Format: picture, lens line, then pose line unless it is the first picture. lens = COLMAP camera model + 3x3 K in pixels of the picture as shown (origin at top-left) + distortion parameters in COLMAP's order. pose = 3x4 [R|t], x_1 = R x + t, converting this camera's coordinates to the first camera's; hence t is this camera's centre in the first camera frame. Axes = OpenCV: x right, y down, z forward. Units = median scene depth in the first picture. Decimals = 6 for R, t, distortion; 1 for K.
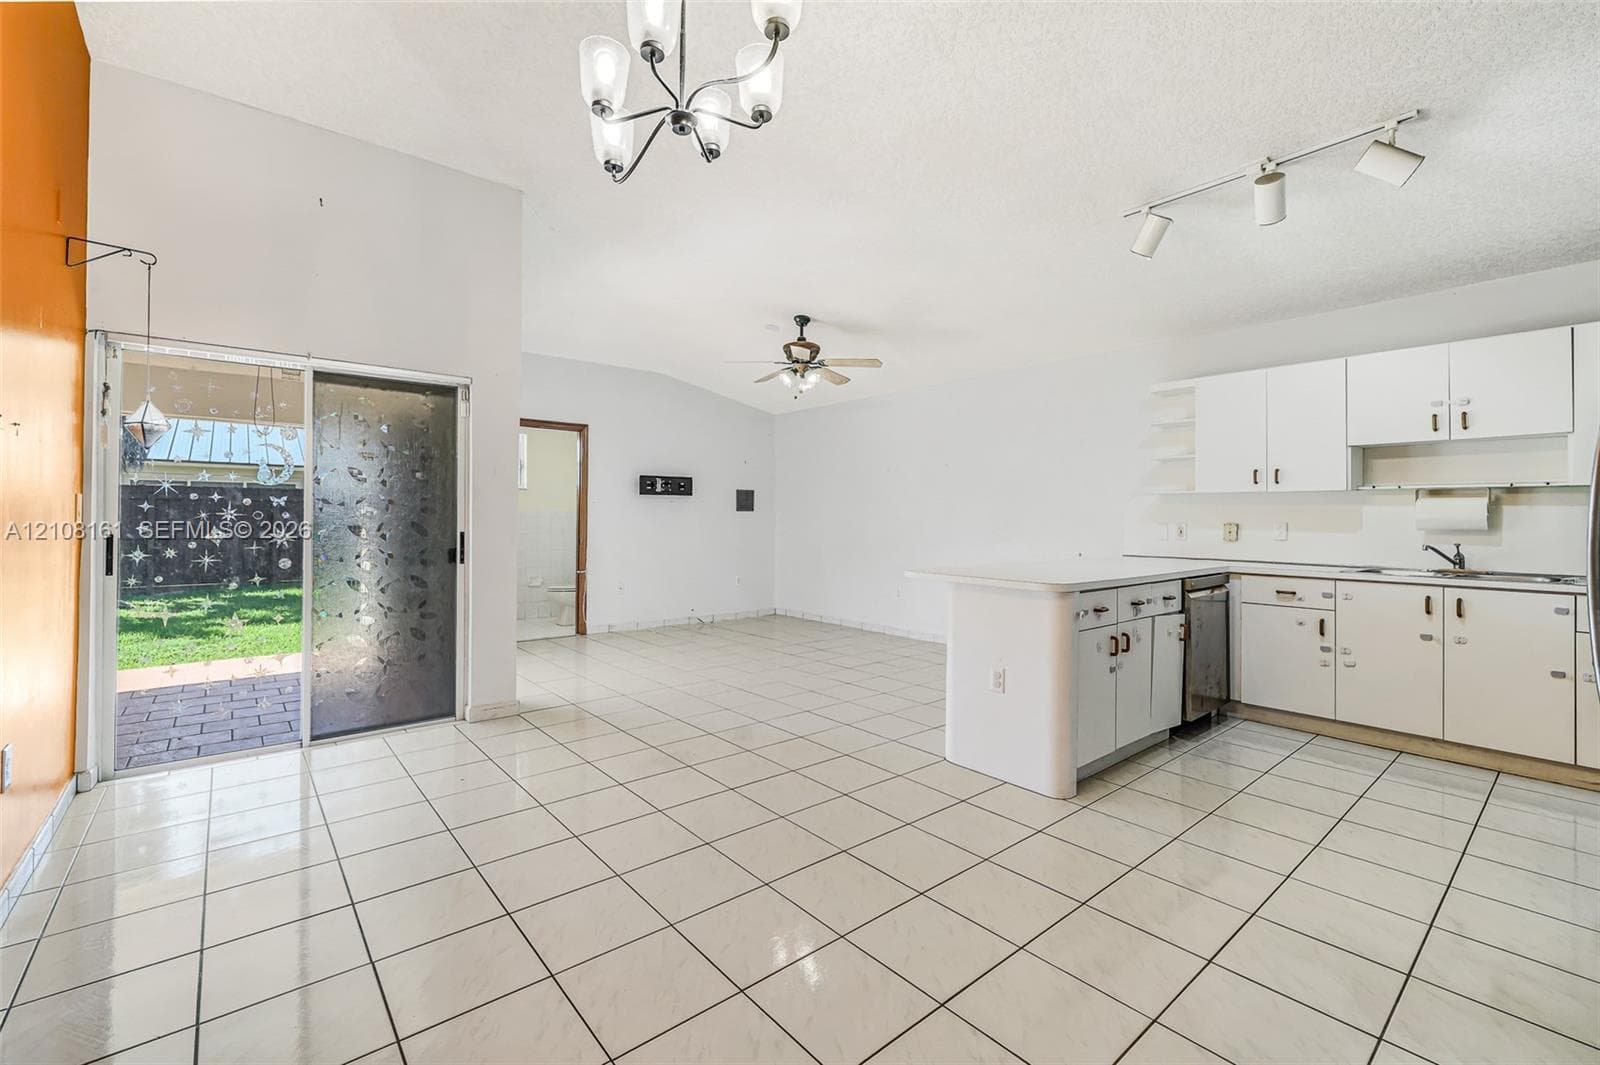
lens RADIAL K [[682.7, 0, 790.3], [0, 682.7, 512.1], [0, 0, 1]] dist [0.007059, -0.001607]
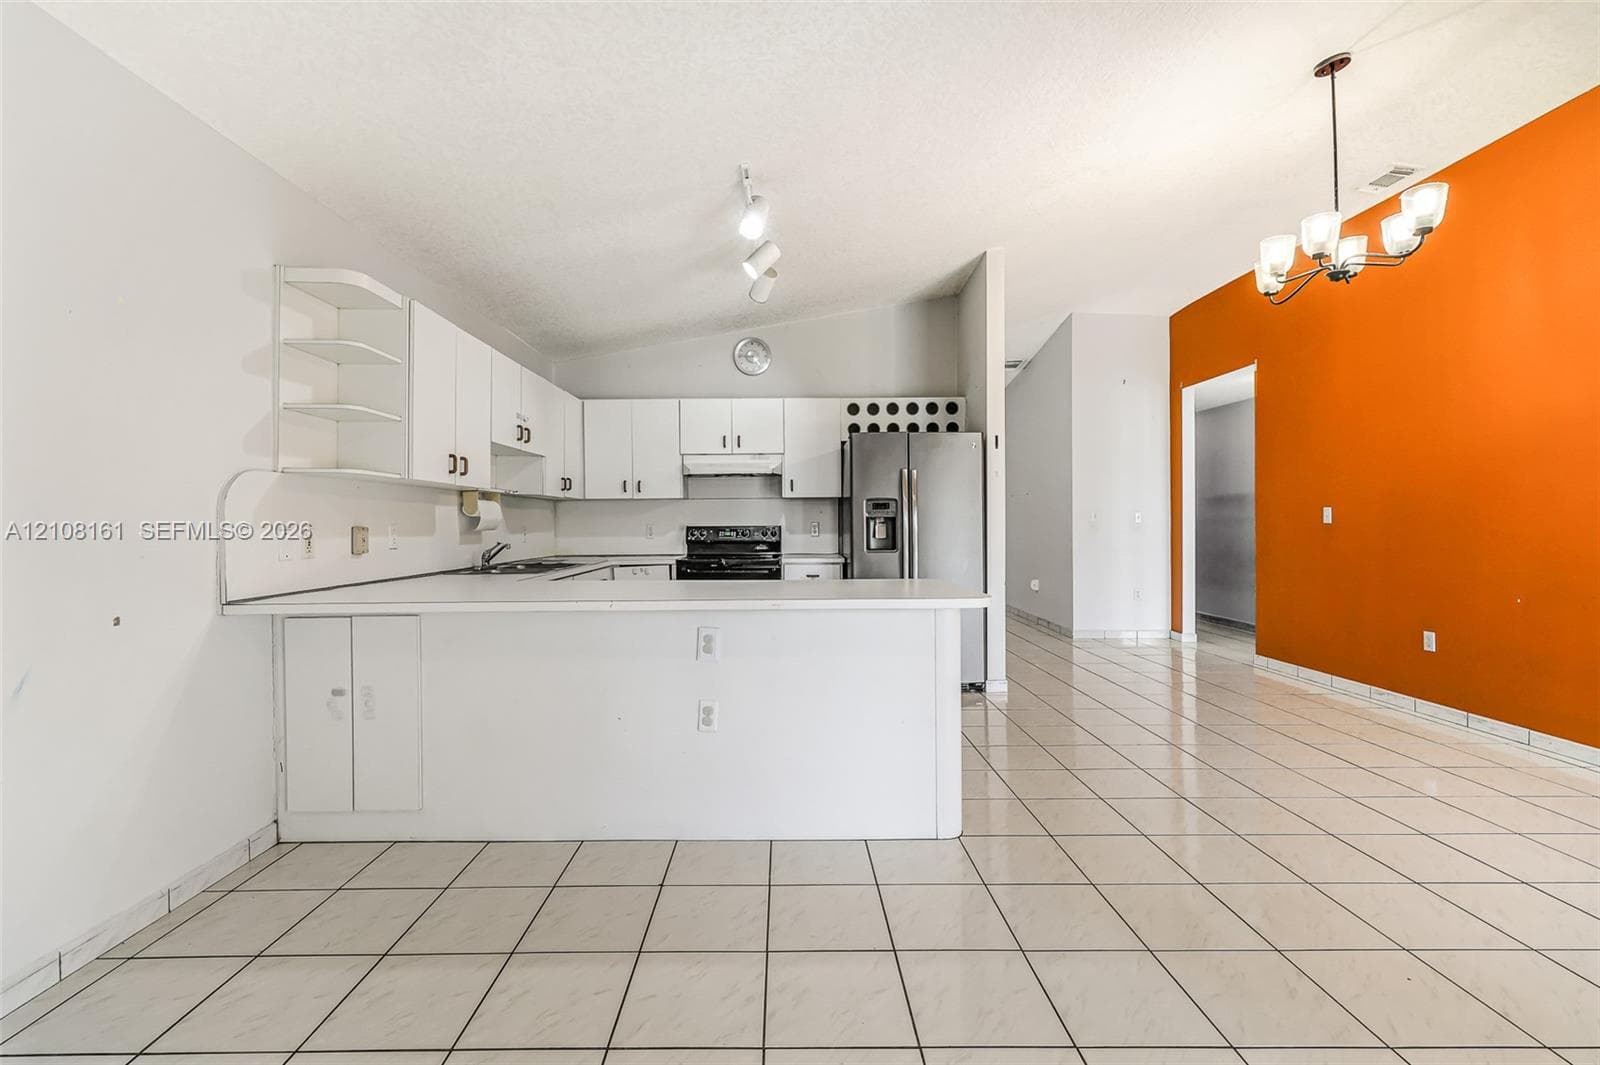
lens RADIAL K [[682.7, 0, 798.4], [0, 682.7, 523.7], [0, 0, 1]] dist [0.007059, -0.001607]
pose [[-0.773140, -0.006844, 0.634199, -0.106655], [-0.008056, 0.999967, 0.000969, 0.011263], [-0.634184, -0.004360, -0.773170, 1.531581]]
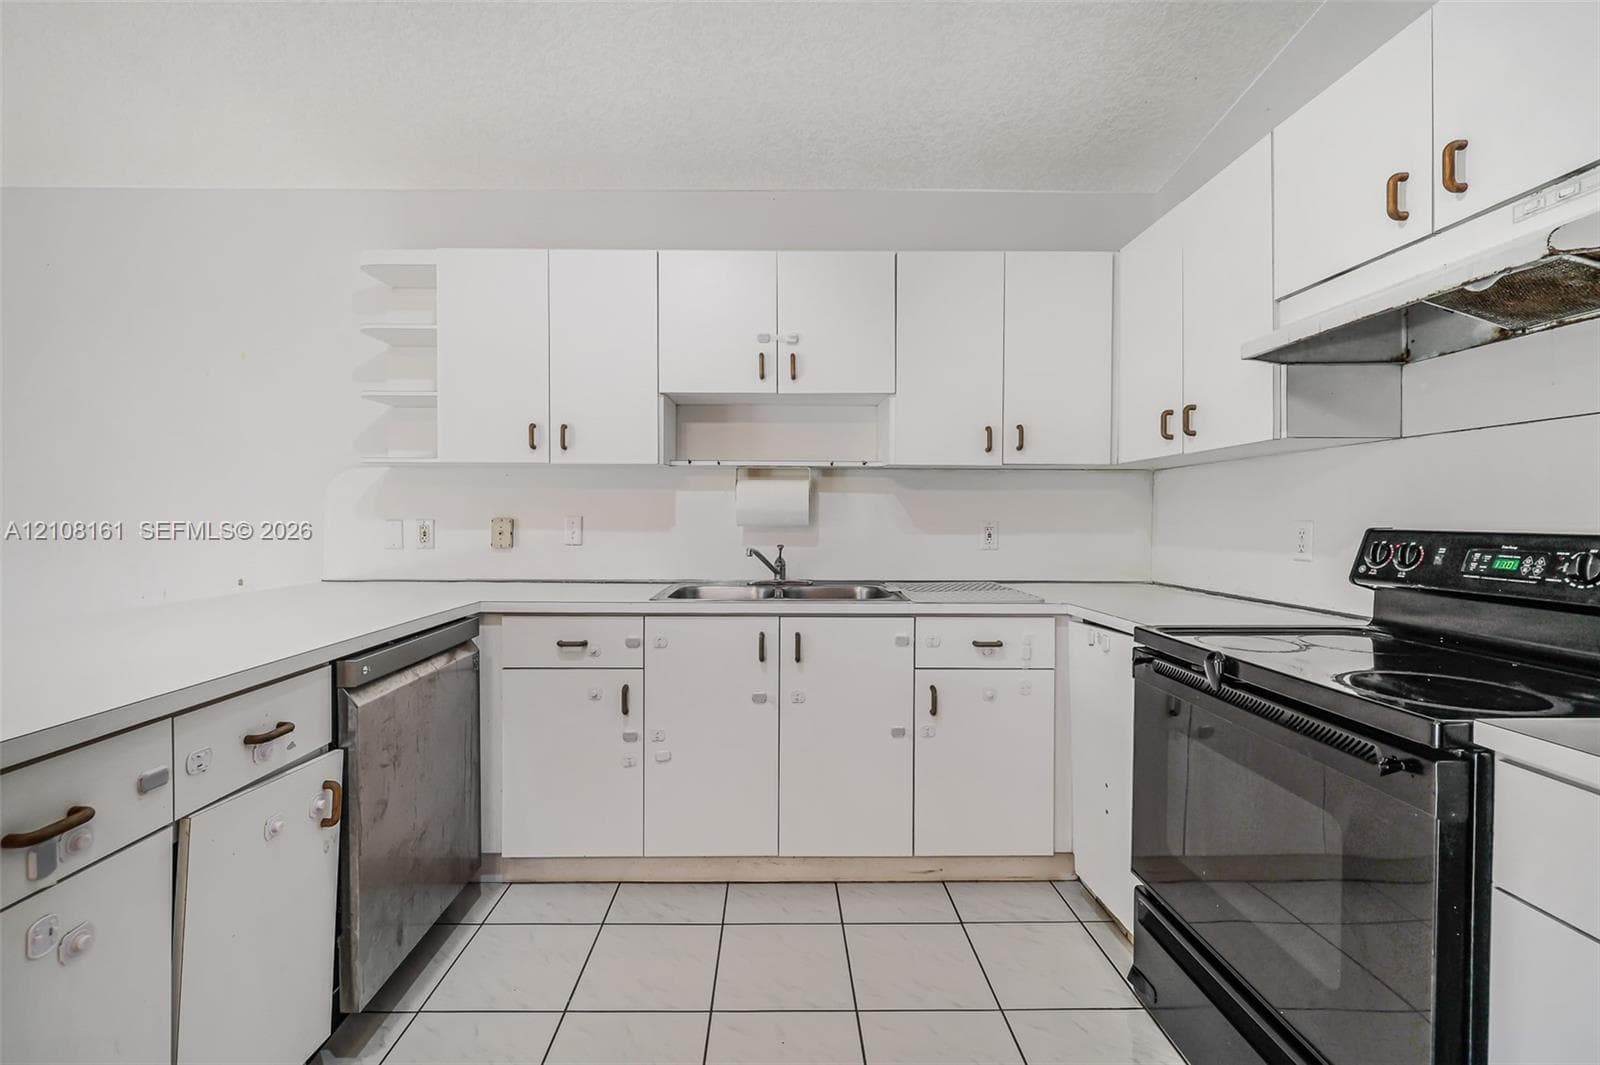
lens RADIAL K [[682.7, 0, 784.7], [0, 682.7, 520.9], [0, 0, 1]] dist [0.007059, -0.001607]
pose [[0.638302, -0.012724, 0.769681, 0.429528], [-0.003751, 0.999800, 0.019639, 0.007612], [-0.769777, -0.015423, 0.638126, 0.543205]]
